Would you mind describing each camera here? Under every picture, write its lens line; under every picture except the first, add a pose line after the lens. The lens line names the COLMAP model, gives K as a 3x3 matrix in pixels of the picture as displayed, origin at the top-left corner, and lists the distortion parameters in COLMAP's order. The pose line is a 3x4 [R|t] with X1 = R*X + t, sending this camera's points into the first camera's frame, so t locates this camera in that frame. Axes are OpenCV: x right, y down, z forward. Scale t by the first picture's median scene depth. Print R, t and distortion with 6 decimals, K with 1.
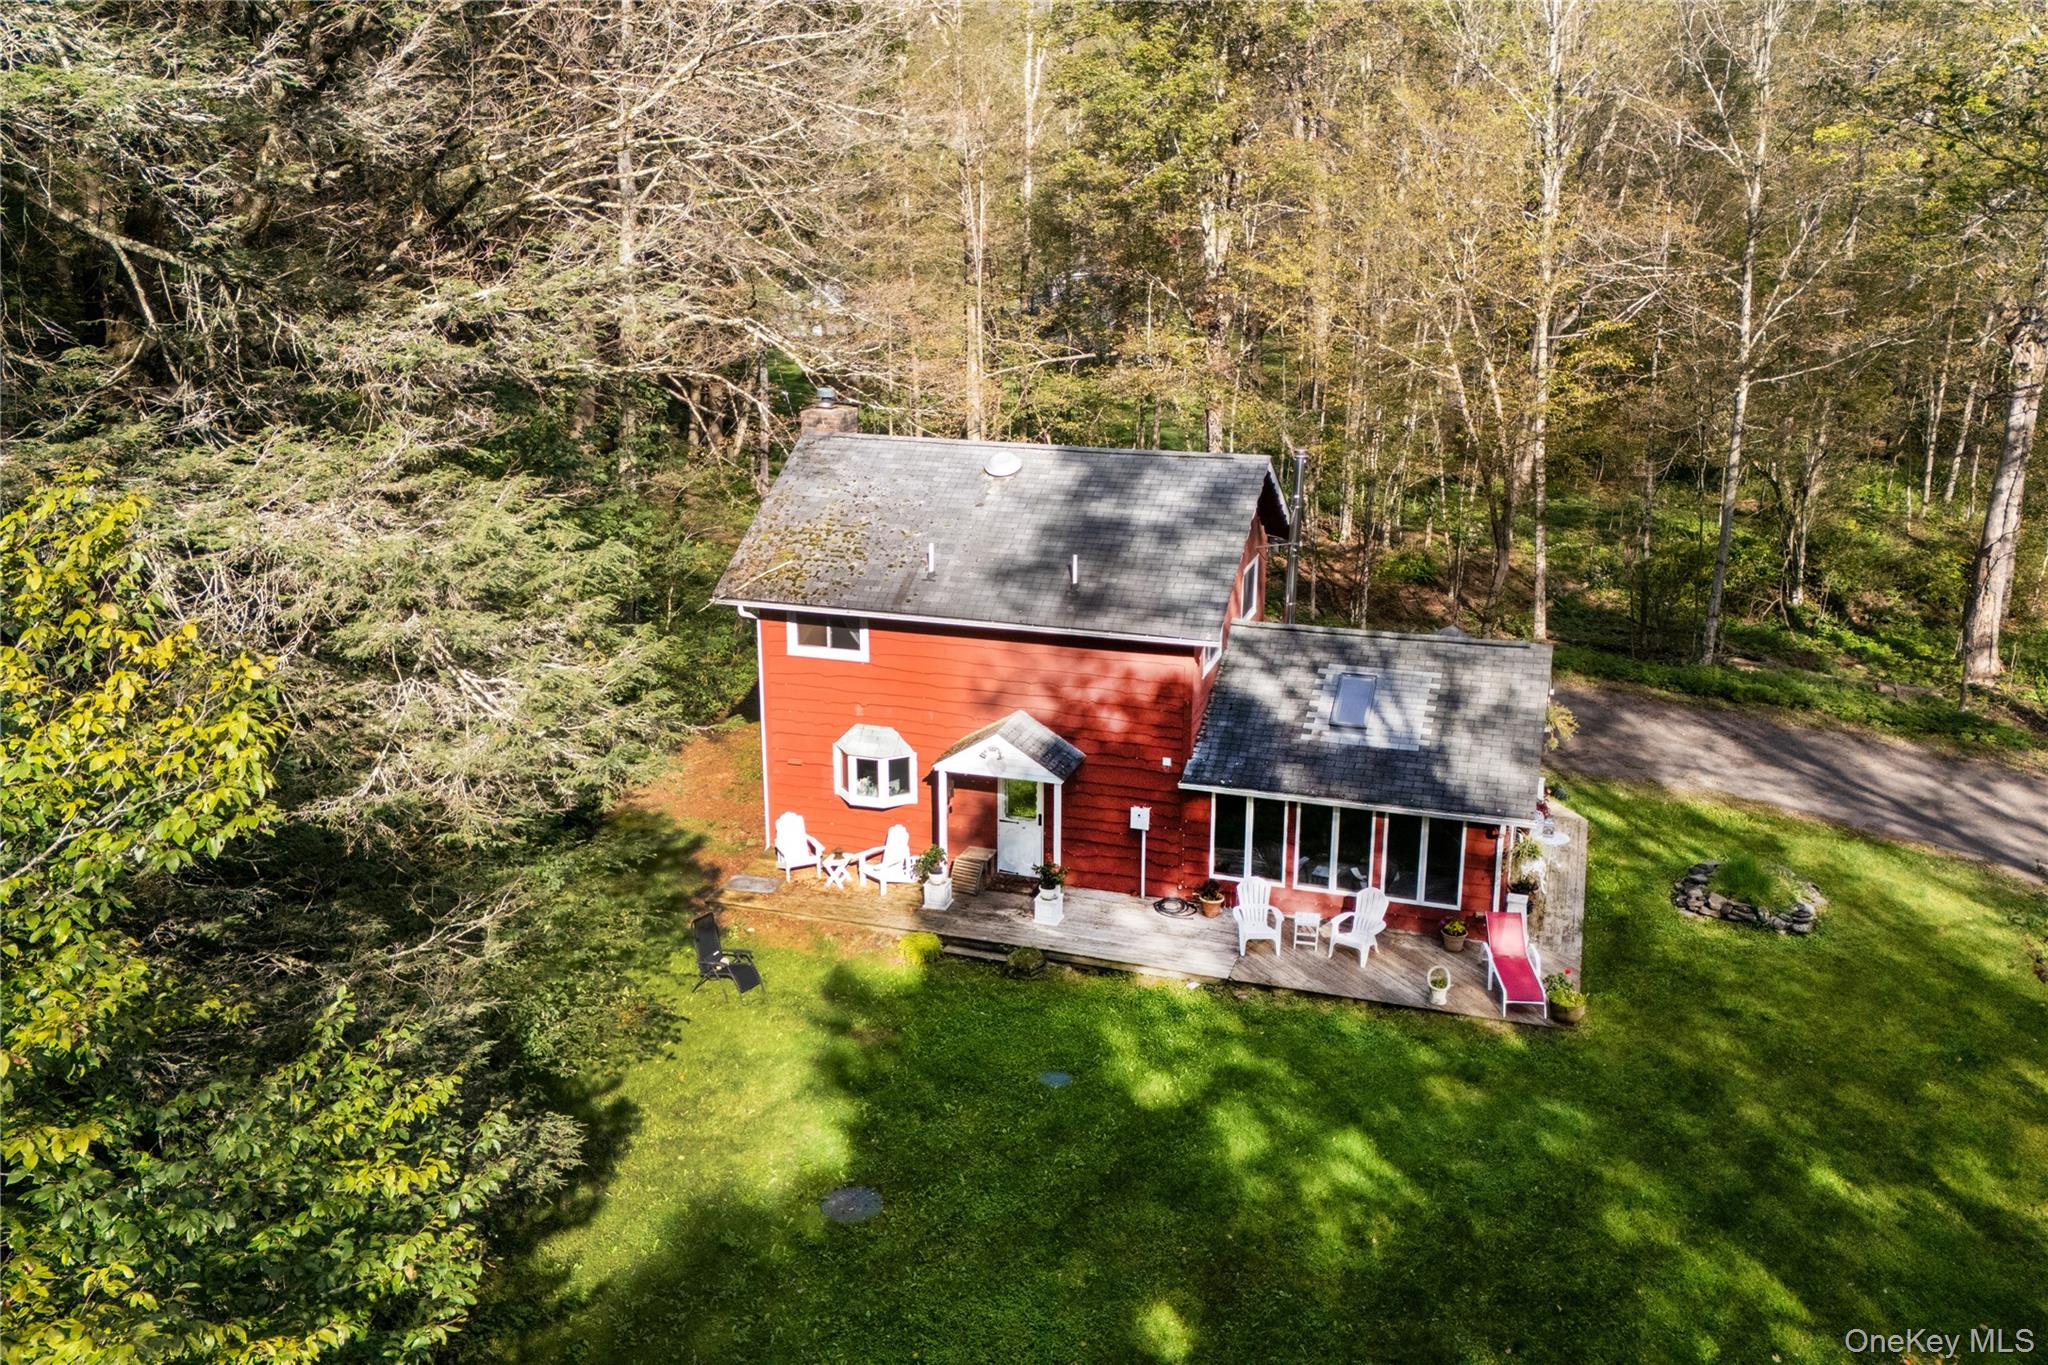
lens RADIAL K [[1456.8, 0, 1020.9], [0, 1456.8, 682.0], [0, 0, 1]] dist [-0.002158, -0.000130]
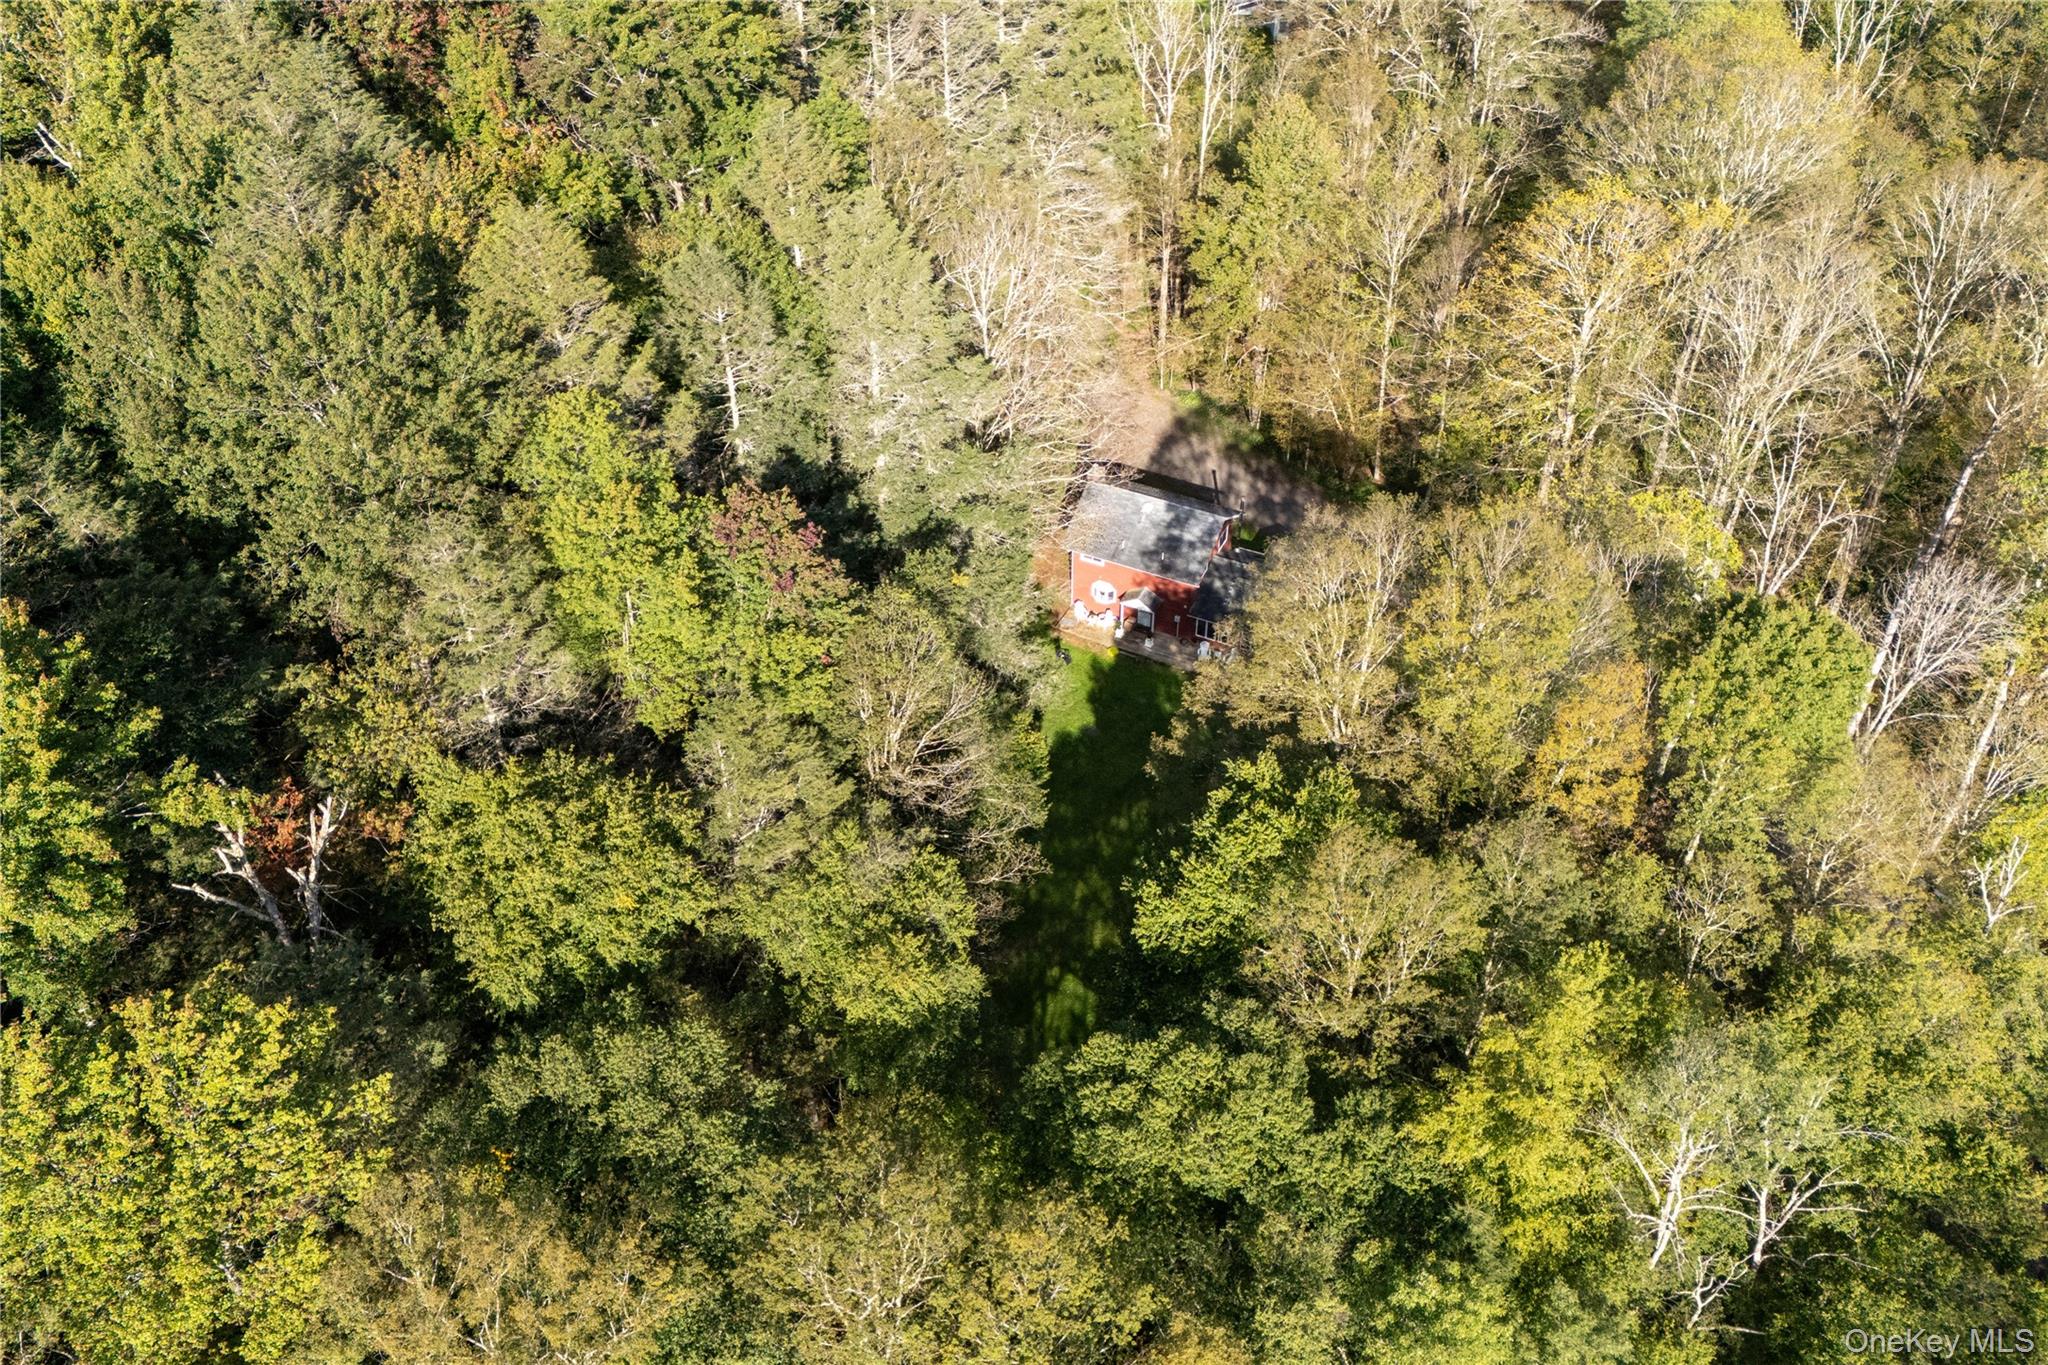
lens RADIAL K [[1456.8, 0, 1023.2], [0, 1456.8, 681.8], [0, 0, 1]] dist [-0.002158, -0.000130]
pose [[0.986749, 0.107543, -0.121493, 0.158431], [-0.032388, 0.864271, 0.501983, -1.537927], [0.158988, -0.491397, 0.856301, -2.169571]]
